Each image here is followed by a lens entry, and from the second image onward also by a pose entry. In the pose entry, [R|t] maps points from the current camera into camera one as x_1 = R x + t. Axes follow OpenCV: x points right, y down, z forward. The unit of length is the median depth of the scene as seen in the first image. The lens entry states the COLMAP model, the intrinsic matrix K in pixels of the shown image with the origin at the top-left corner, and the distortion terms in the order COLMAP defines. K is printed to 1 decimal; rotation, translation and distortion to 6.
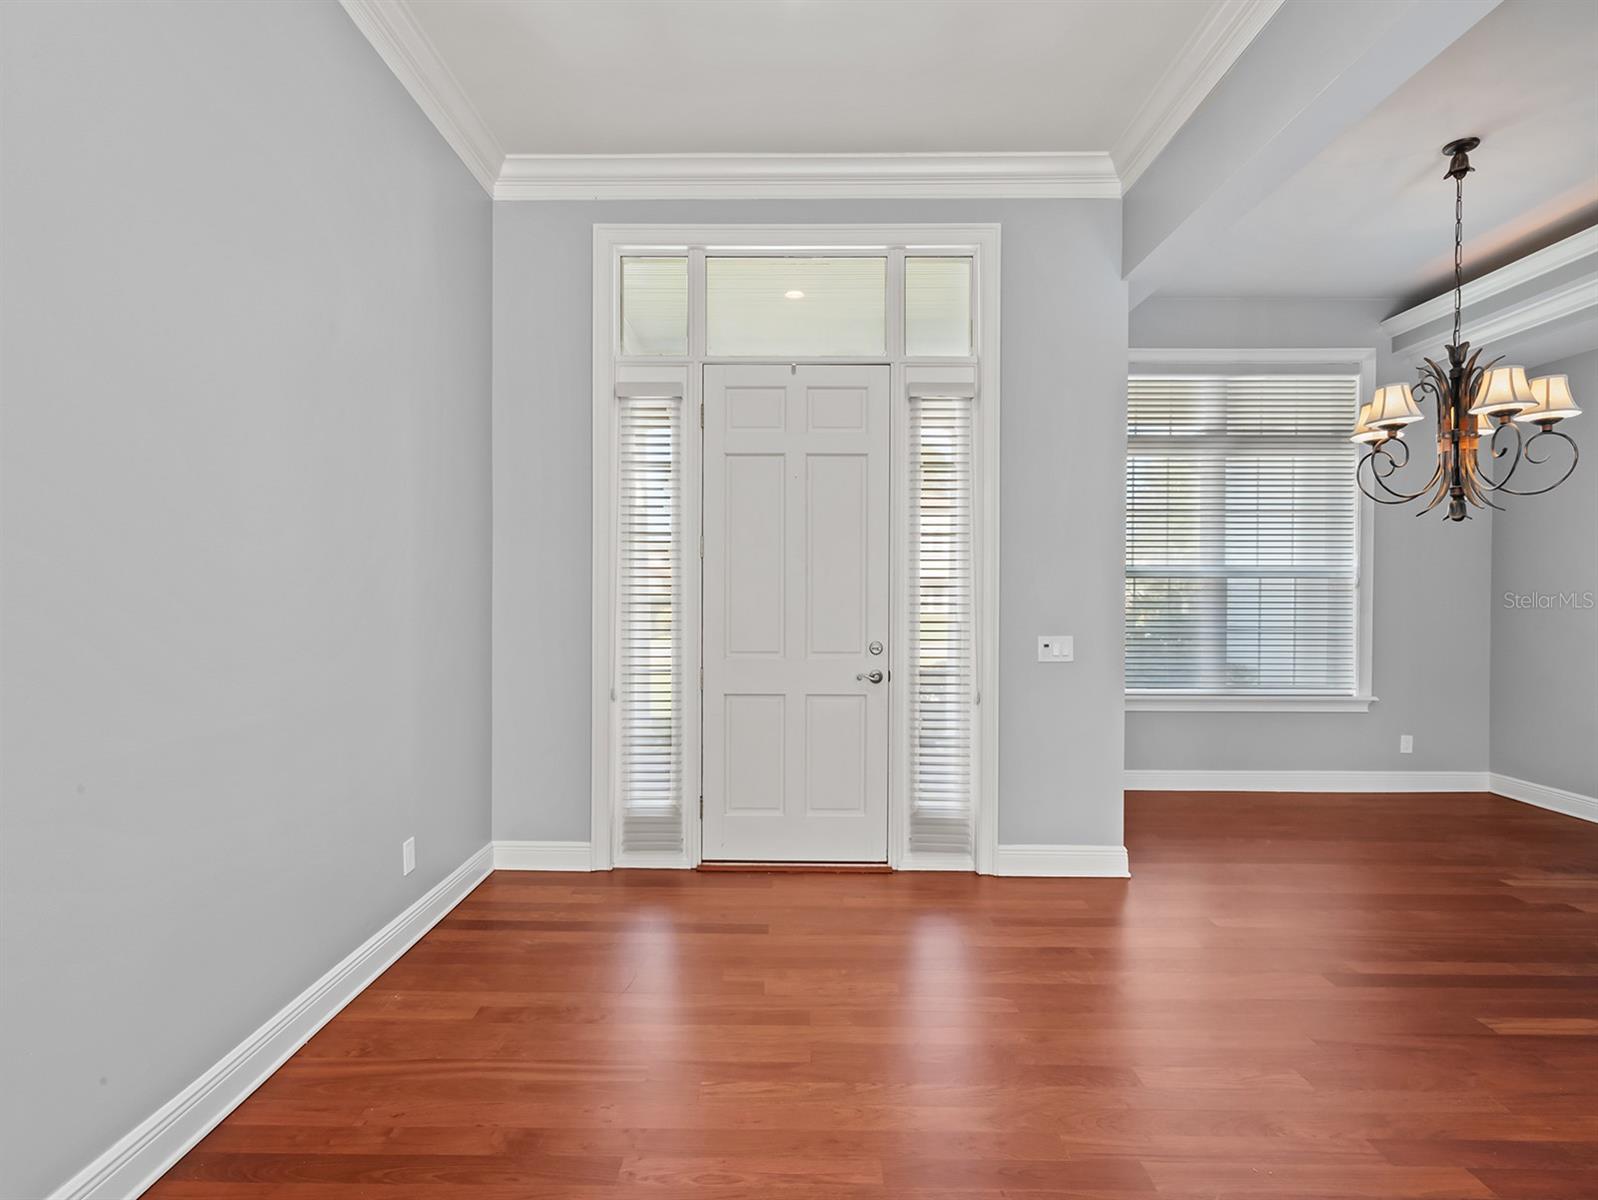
lens RADIAL K [[822.7, 0, 795.9], [0, 822.7, 602.2], [0, 0, 1]] dist [-0.003710, 0.000447]
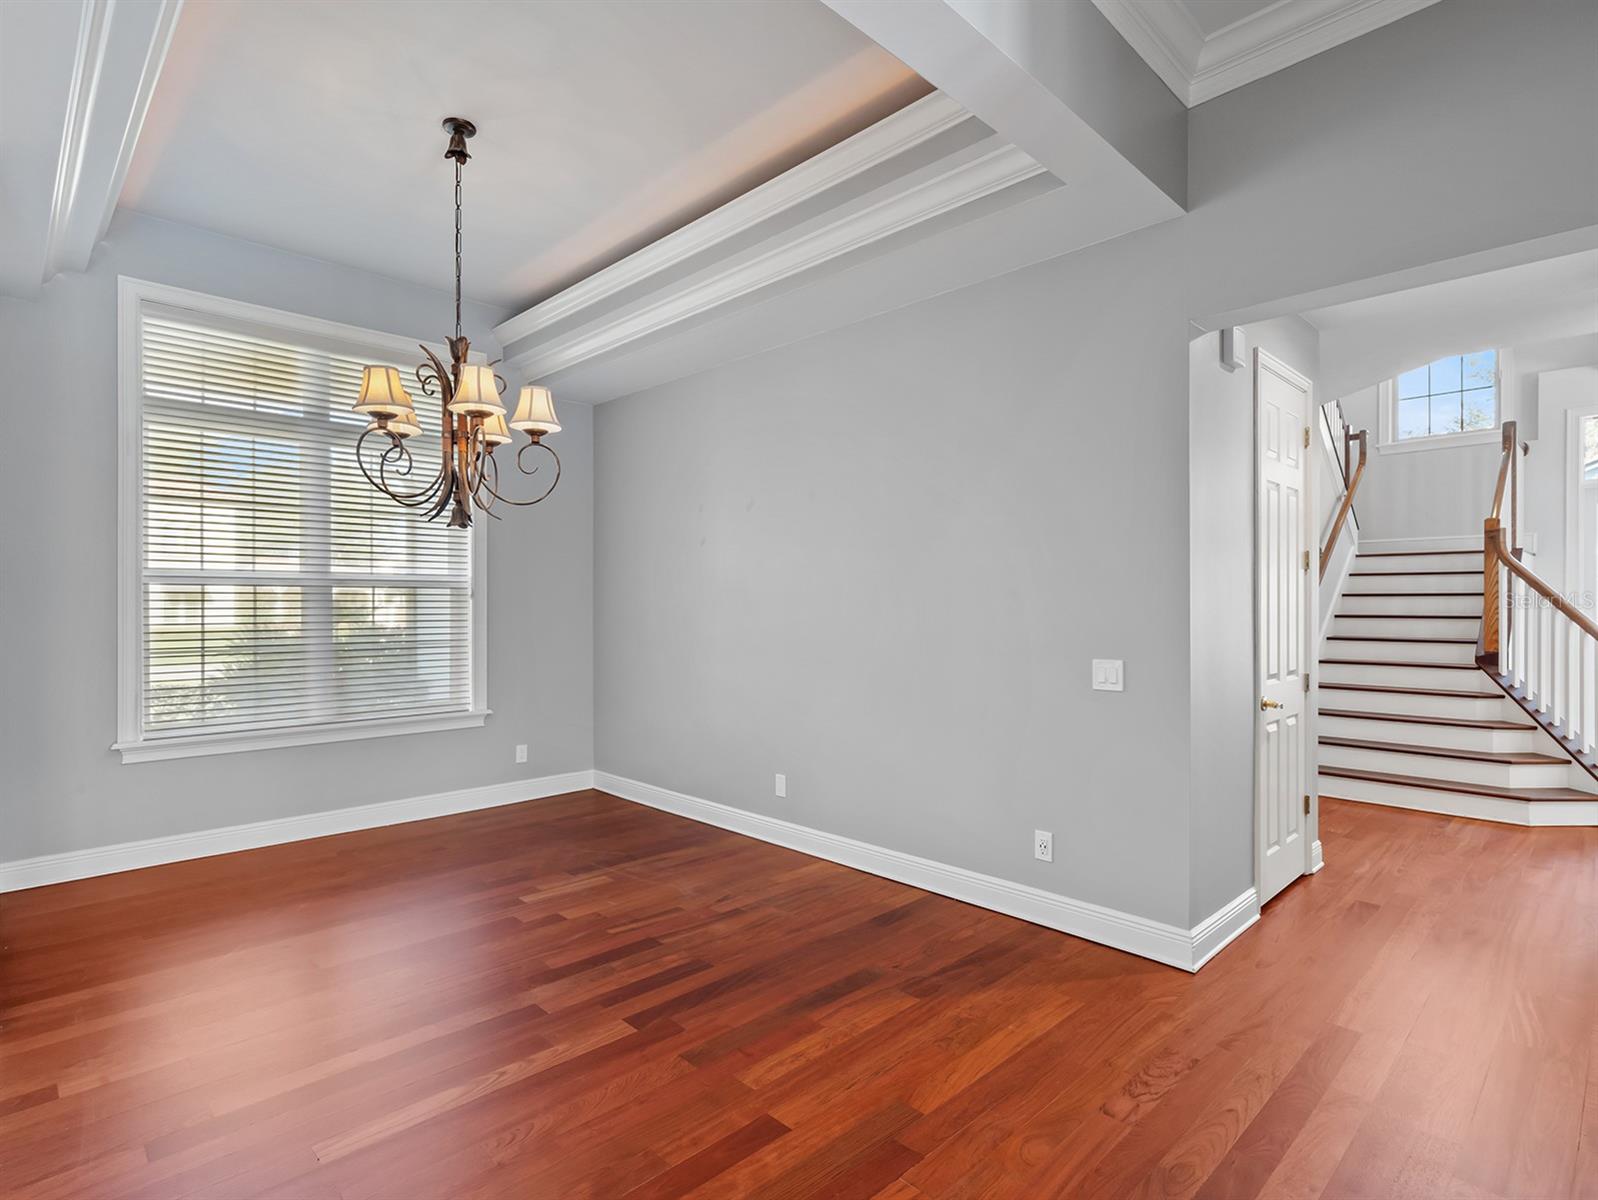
lens RADIAL K [[822.7, 0, 794.6], [0, 822.7, 601.7], [0, 0, 1]] dist [-0.003710, 0.000447]
pose [[0.708370, 0.001448, 0.705840, 0.372964], [0.006596, 0.999941, -0.008671, -0.004060], [-0.705811, 0.010798, 0.708318, 0.064226]]
